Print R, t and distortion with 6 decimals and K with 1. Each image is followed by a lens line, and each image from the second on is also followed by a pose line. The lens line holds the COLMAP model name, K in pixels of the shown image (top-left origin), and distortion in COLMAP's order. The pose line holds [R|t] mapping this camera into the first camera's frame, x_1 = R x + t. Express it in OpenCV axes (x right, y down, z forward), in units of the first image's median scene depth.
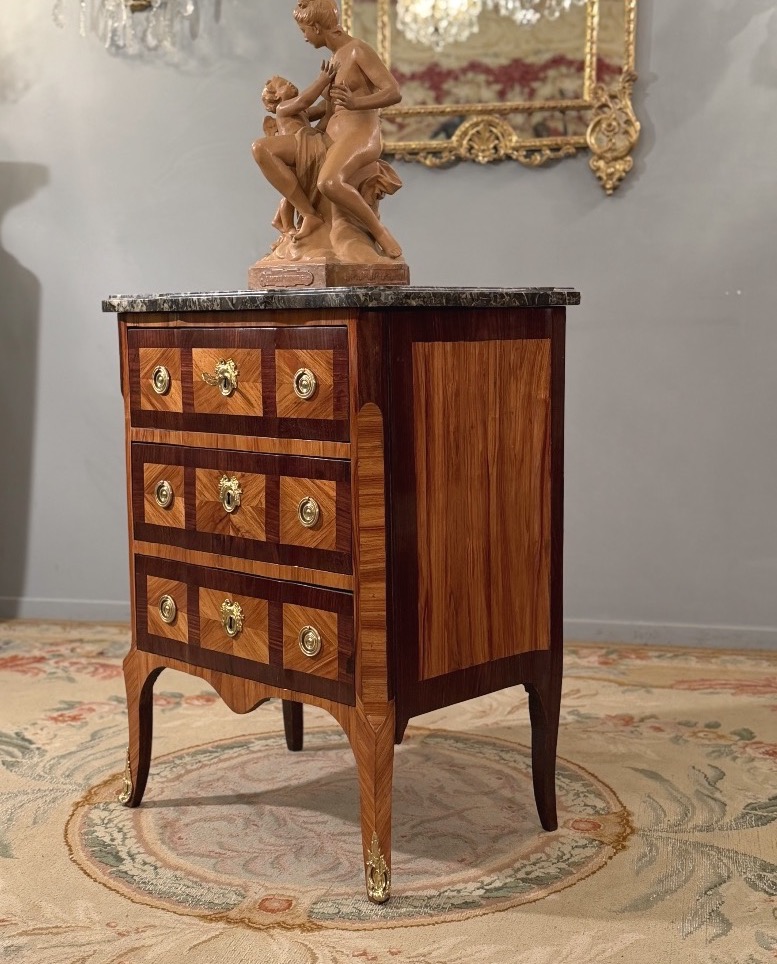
lens RADIAL K [[1317.9, 0, 364.5], [0, 1317.9, 467.5], [0, 0, 1]] dist [0.182799, -0.418711]
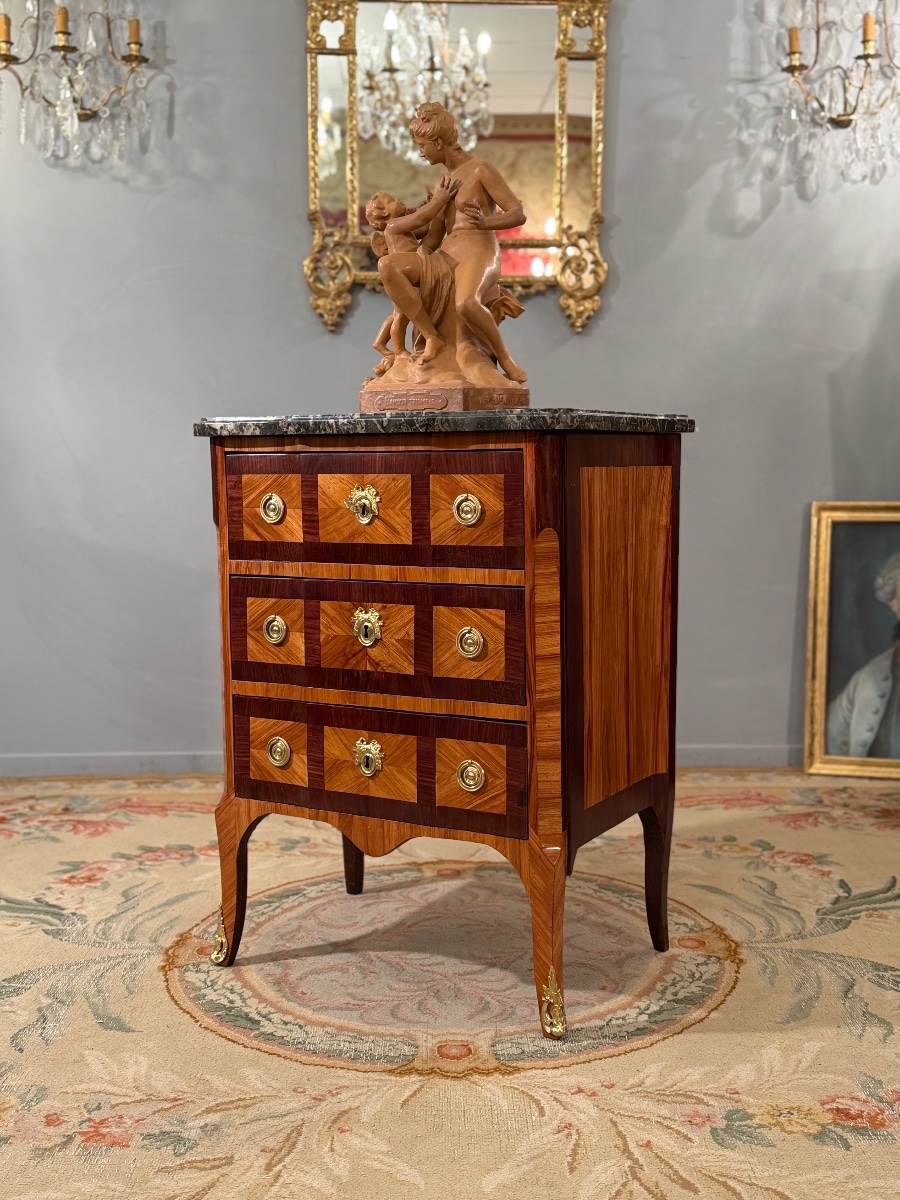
lens RADIAL K [[1298.3, 0, 451.5], [0, 1298.3, 605.6], [0, 0, 1]] dist [0.183459, -0.432039]
pose [[0.967889, -0.021689, 0.250442, -0.271696], [0.022183, 0.999754, 0.000852, 0.005176], [-0.250399, 0.004731, 0.968131, 0.073896]]
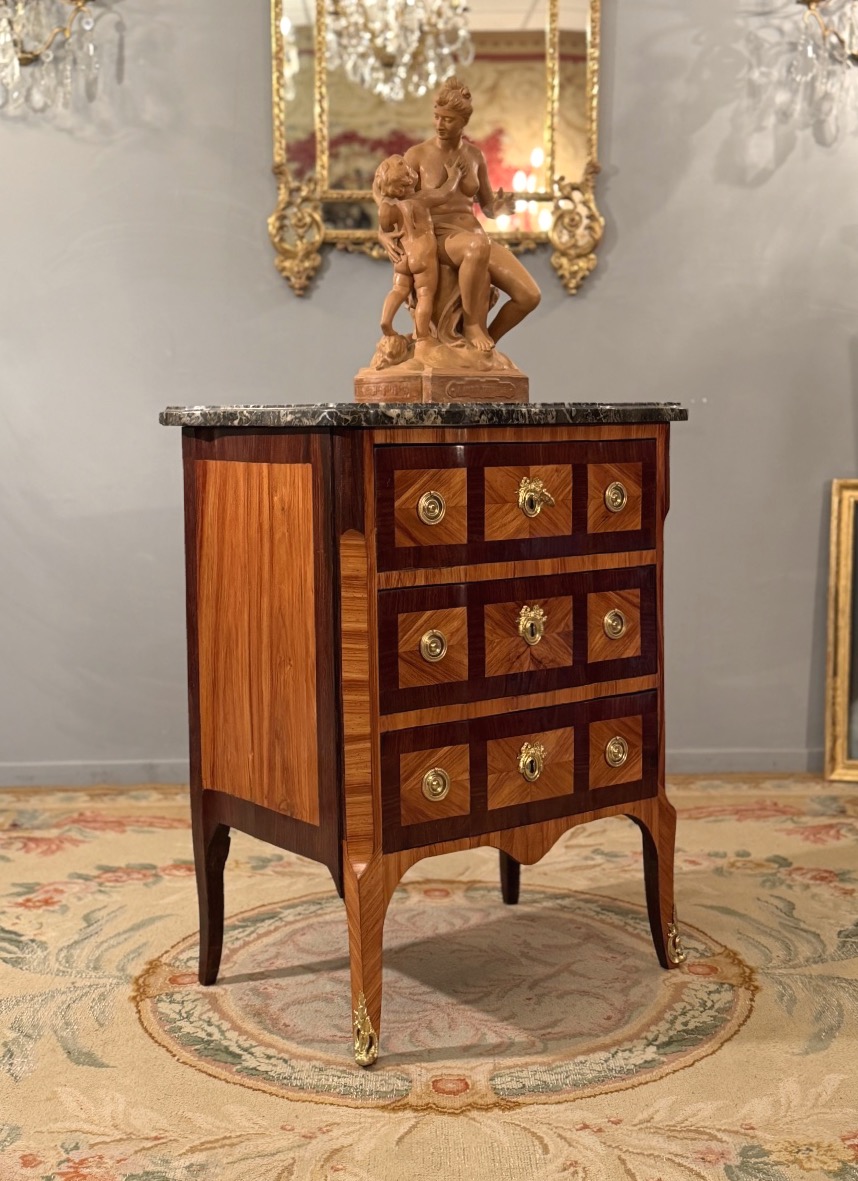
lens RADIAL K [[1488.2, 0, 412.9], [0, 1488.2, 595.2], [0, 0, 1]] dist [0.182857, -0.423731]
pose [[0.969210, -0.030918, 0.244287, -0.299660], [0.029394, 0.999519, 0.009883, -0.013561], [-0.244475, -0.002398, 0.969653, 0.017160]]
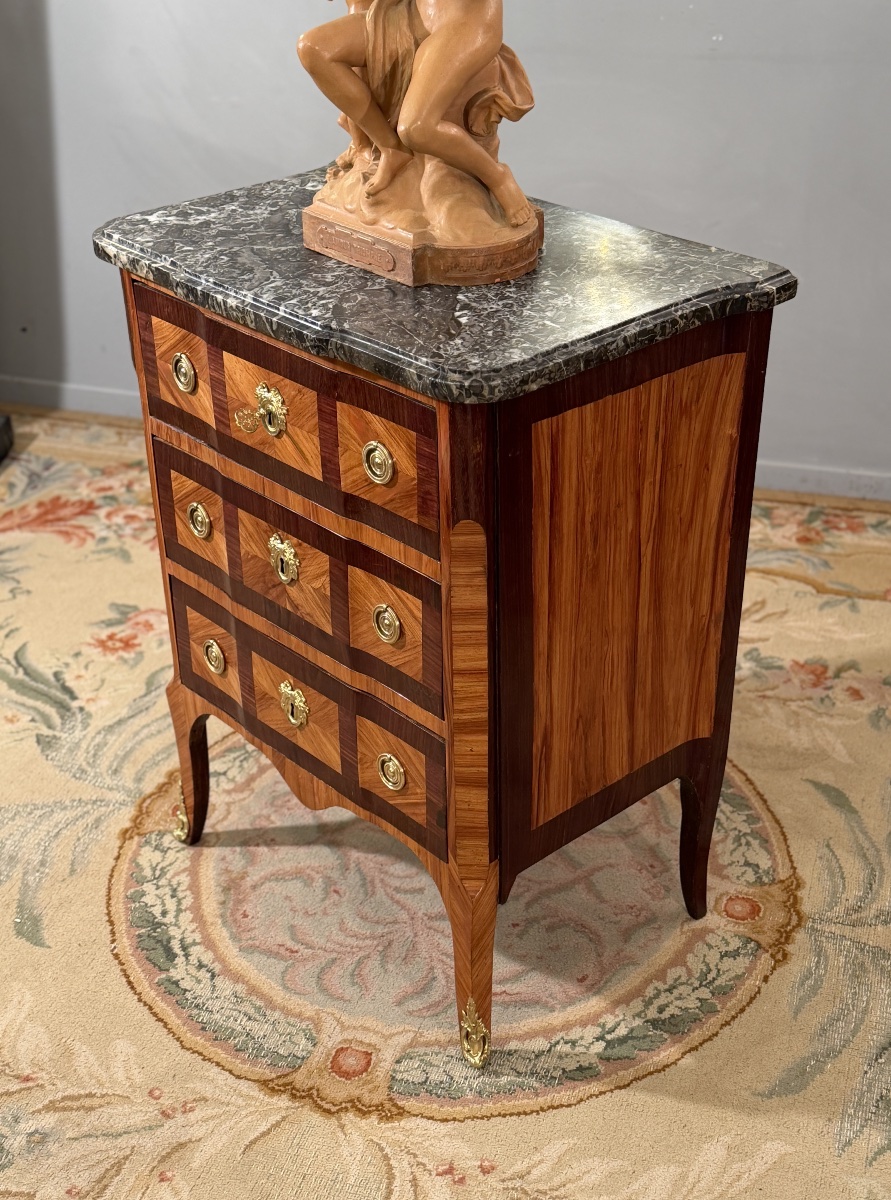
lens RADIAL K [[1584.3, 0, 459.5], [0, 1584.3, 622.0], [0, 0, 1]] dist [0.162766, -0.292164]
pose [[0.998682, 0.027506, -0.043342, 0.033058], [-0.007068, 0.909960, 0.414636, -0.305787], [0.050845, -0.413783, 0.908954, 0.190324]]
